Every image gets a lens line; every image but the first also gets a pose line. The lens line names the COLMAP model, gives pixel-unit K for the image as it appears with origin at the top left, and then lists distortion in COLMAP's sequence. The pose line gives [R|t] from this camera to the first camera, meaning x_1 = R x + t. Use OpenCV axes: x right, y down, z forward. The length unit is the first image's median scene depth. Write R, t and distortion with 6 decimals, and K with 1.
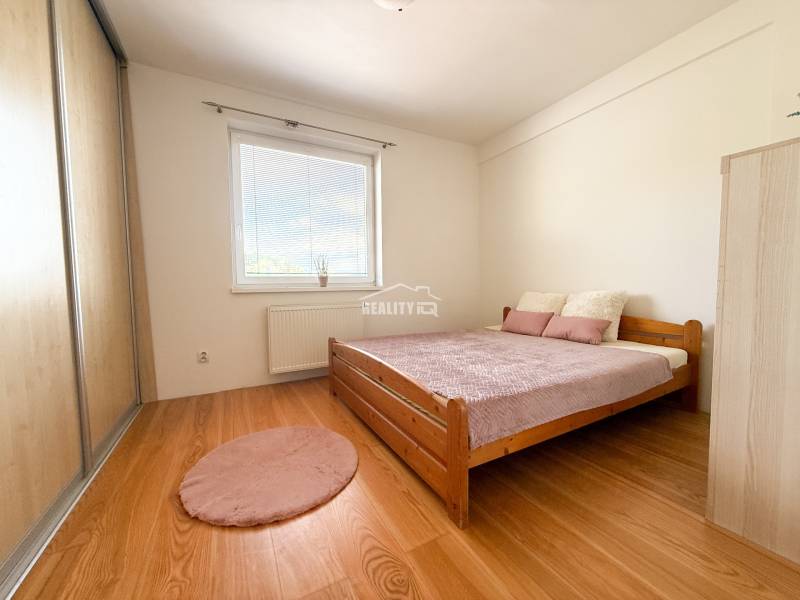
lens RADIAL K [[319.1, 0, 399.3], [0, 319.1, 301.7], [0, 0, 1]] dist [0.000170, -0.000003]
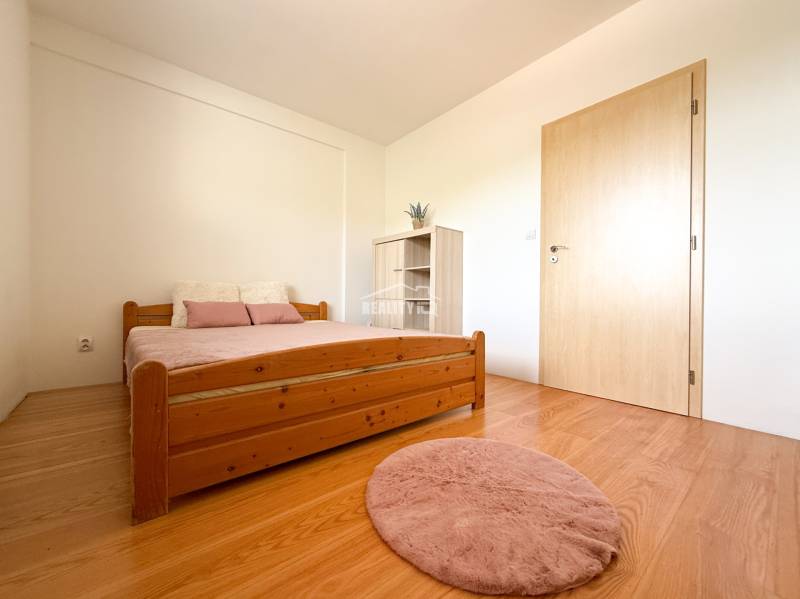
lens RADIAL K [[319.1, 0, 398.7], [0, 319.1, 300.9], [0, 0, 1]] dist [0.000170, -0.000003]
pose [[-0.220599, 0.007694, 0.975334, -0.747081], [0.052464, 0.998615, 0.003989, 0.068388], [-0.973953, 0.052050, -0.220697, 0.960597]]
